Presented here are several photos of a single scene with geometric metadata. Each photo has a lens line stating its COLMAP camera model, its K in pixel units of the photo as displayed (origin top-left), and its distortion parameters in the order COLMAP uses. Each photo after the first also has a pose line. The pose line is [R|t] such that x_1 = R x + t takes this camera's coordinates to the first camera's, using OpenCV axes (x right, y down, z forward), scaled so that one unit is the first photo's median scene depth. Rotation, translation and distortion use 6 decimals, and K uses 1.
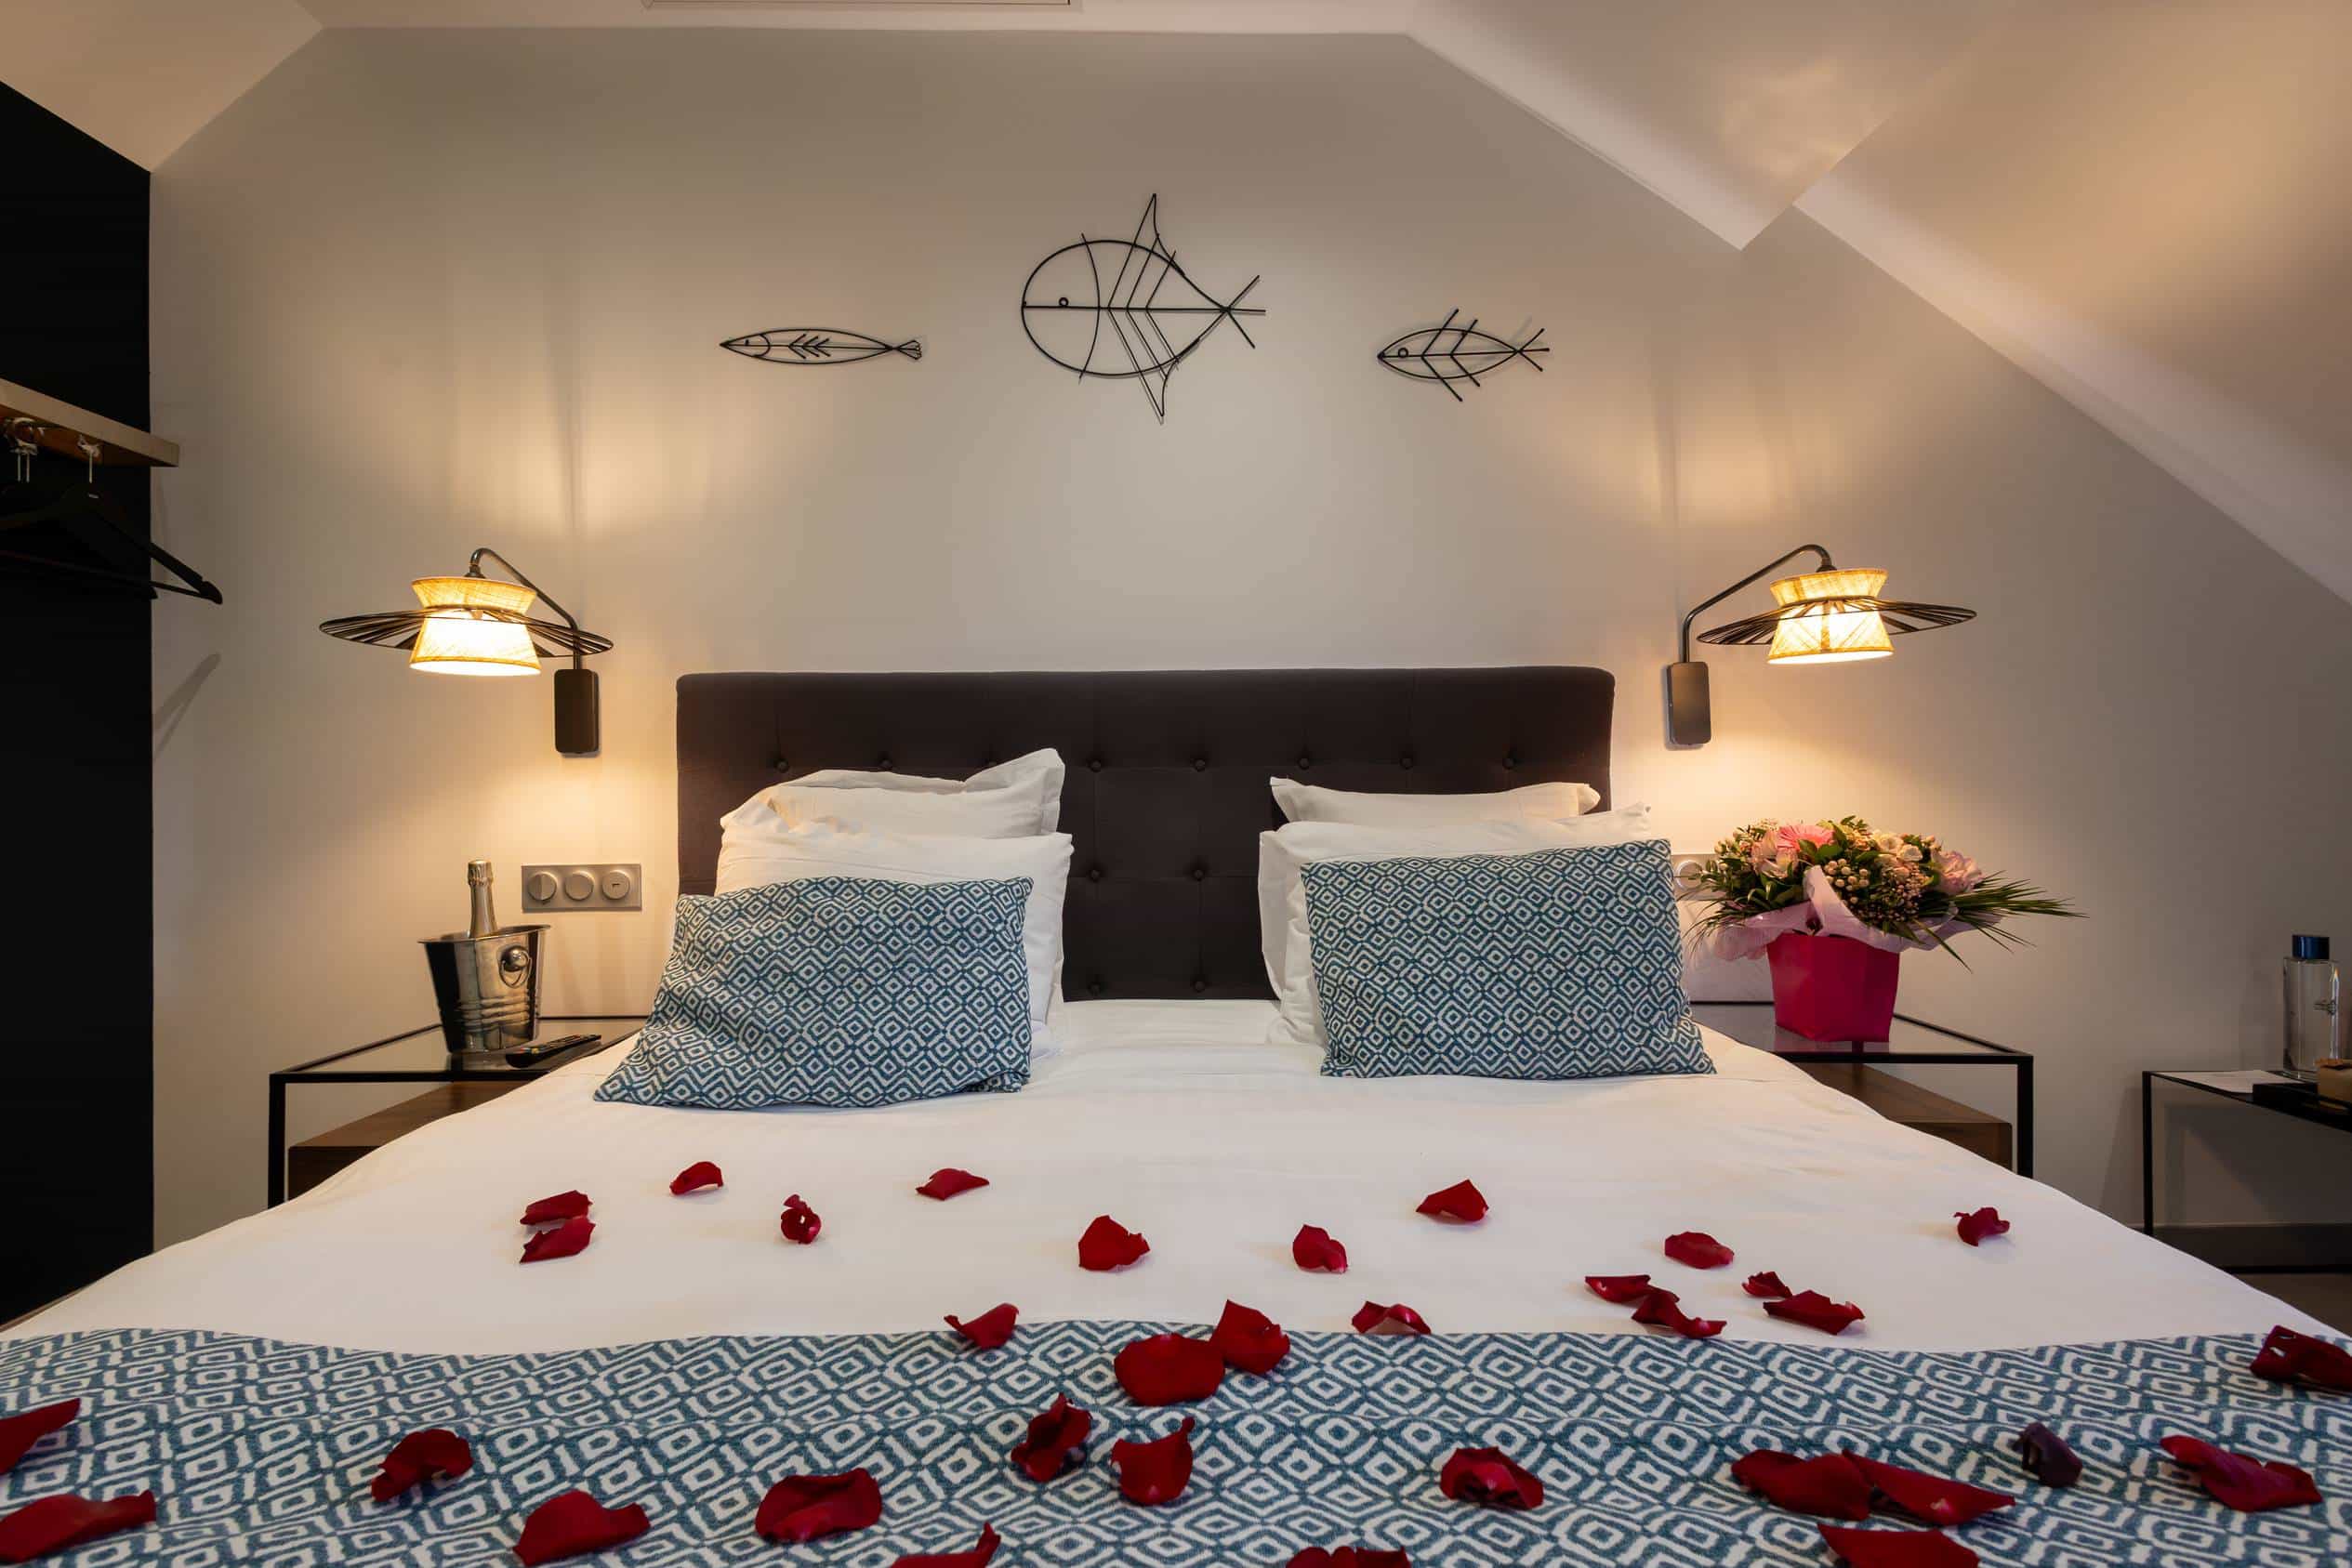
lens RADIAL K [[1055.7, 0, 1171.5], [0, 1055.7, 791.1], [0, 0, 1]] dist [0.004381, 0.000103]
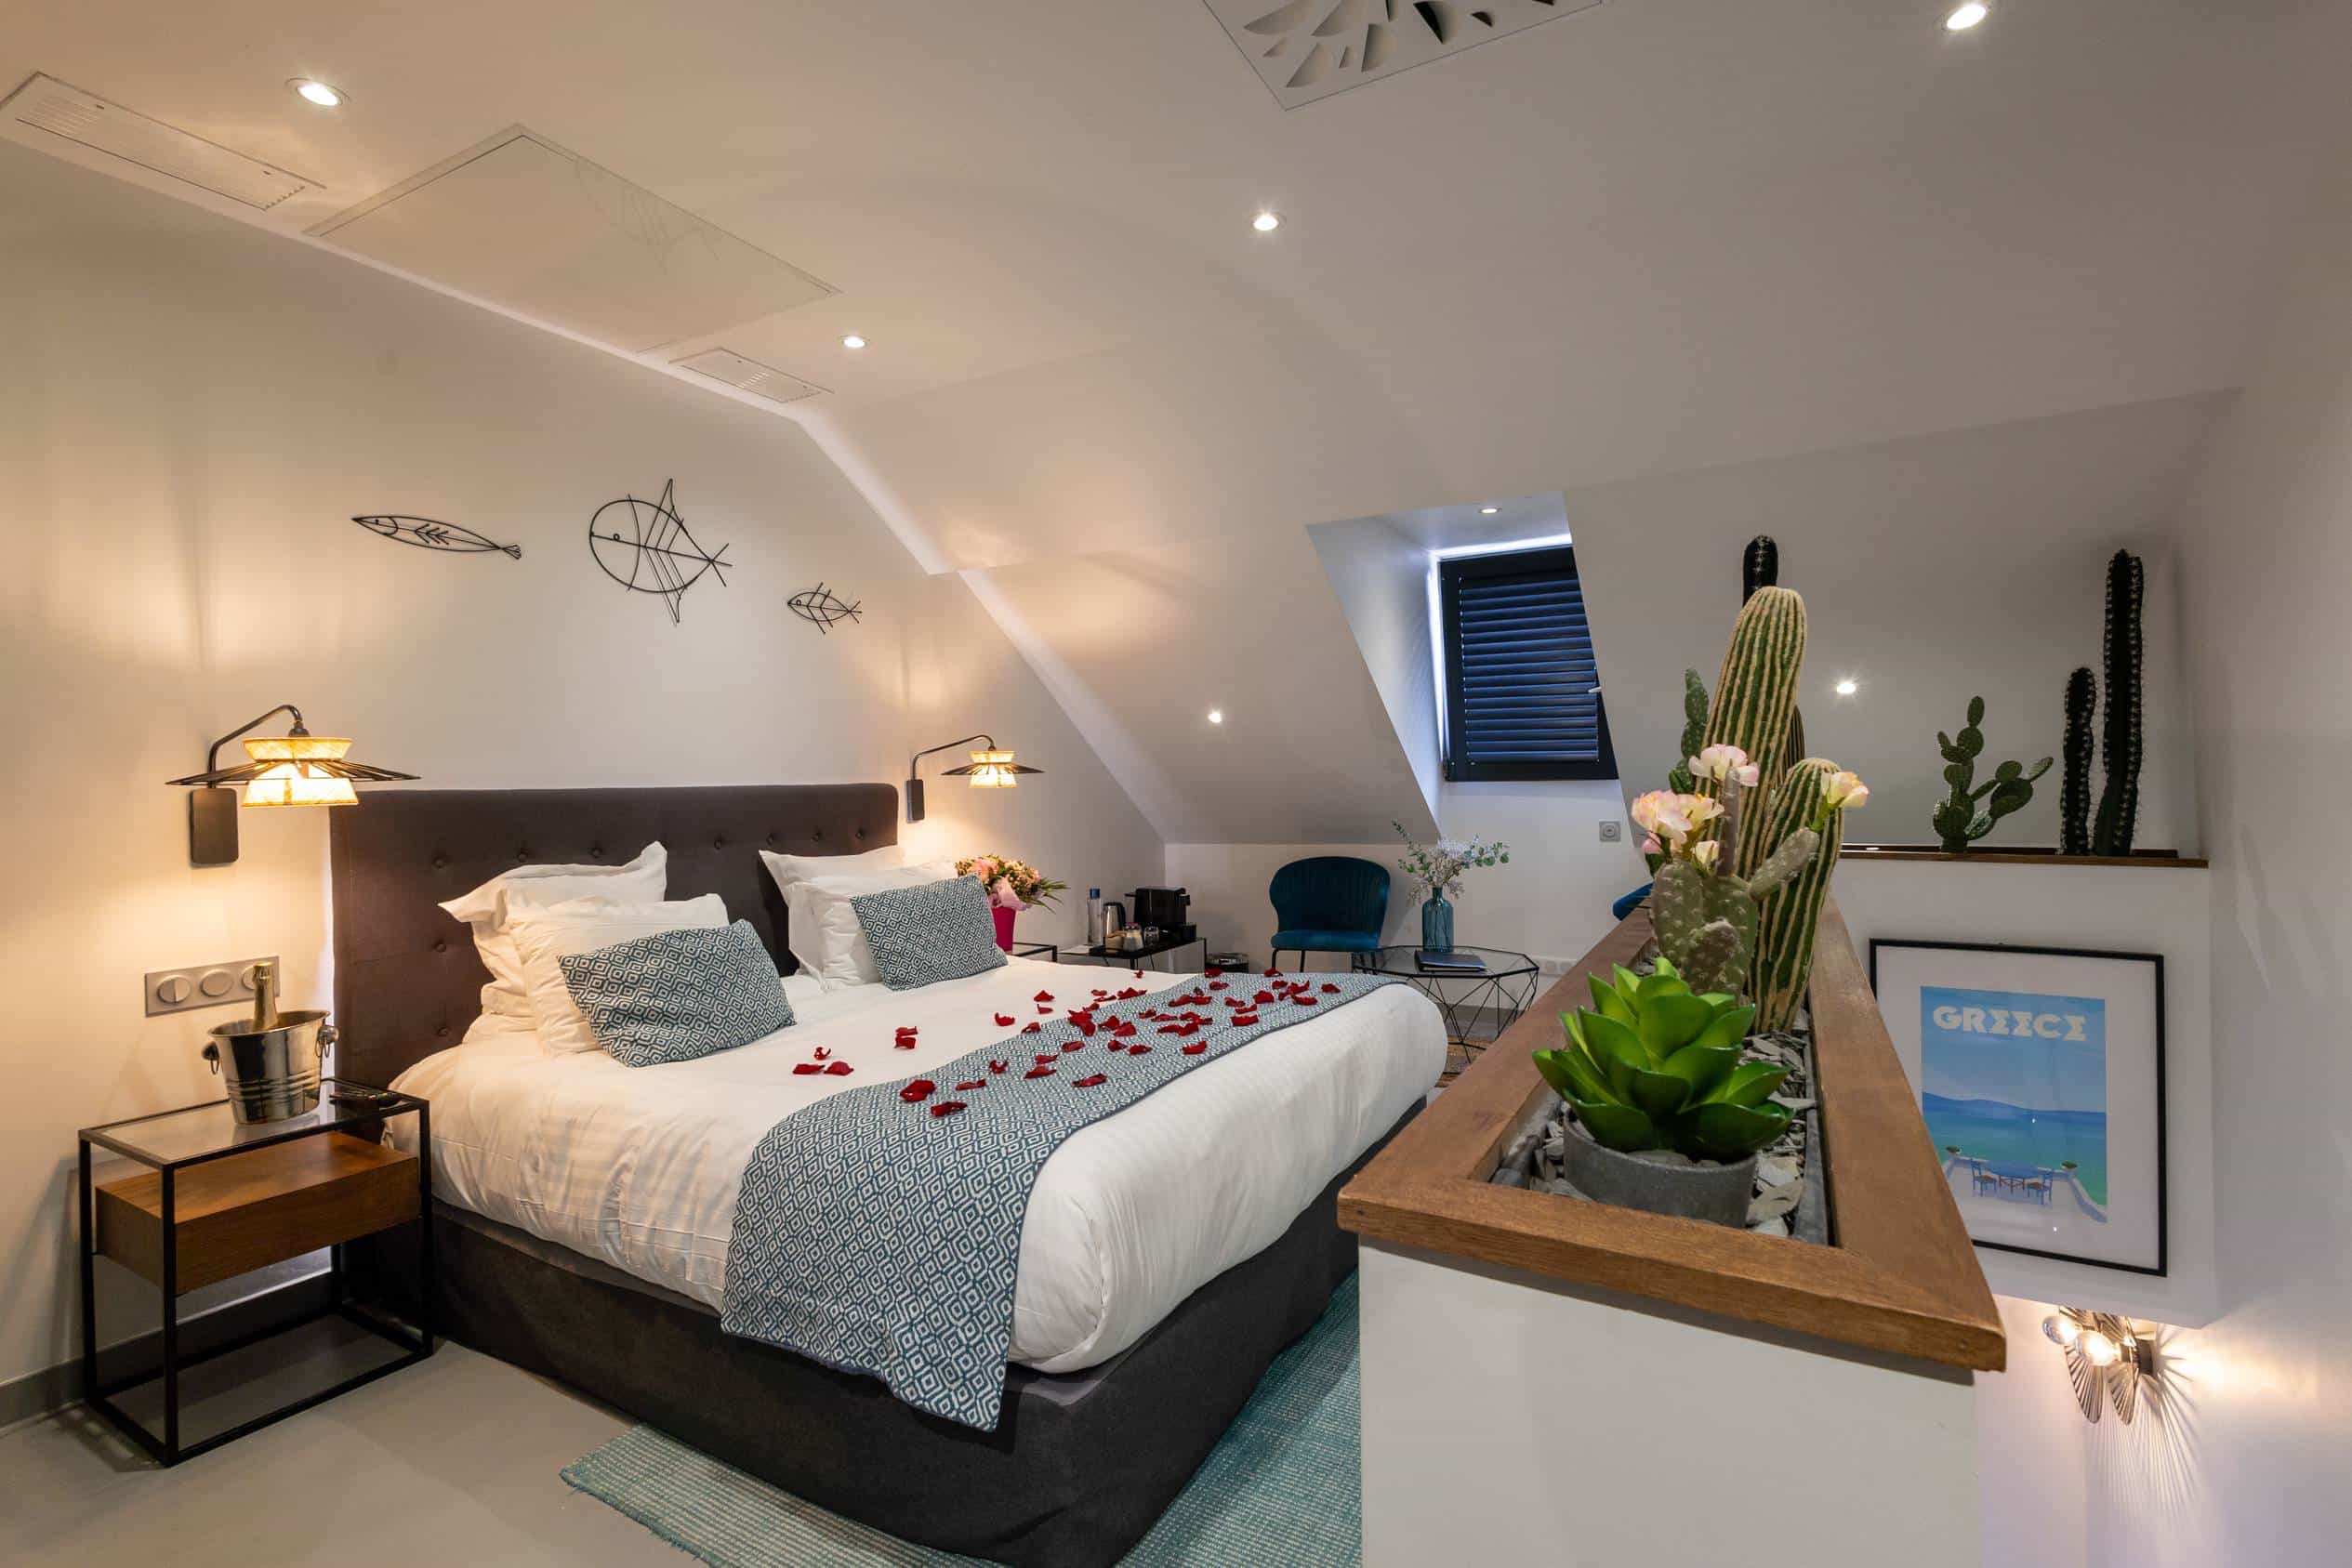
lens RADIAL K [[1055.7, 0, 1181.8], [0, 1055.7, 784.8], [0, 0, 1]] dist [0.004381, 0.000103]
pose [[0.492294, -0.003922, 0.870420, -1.012636], [0.007369, 0.999973, 0.000338, -0.110405], [-0.870398, 0.006248, 0.492309, -0.421760]]
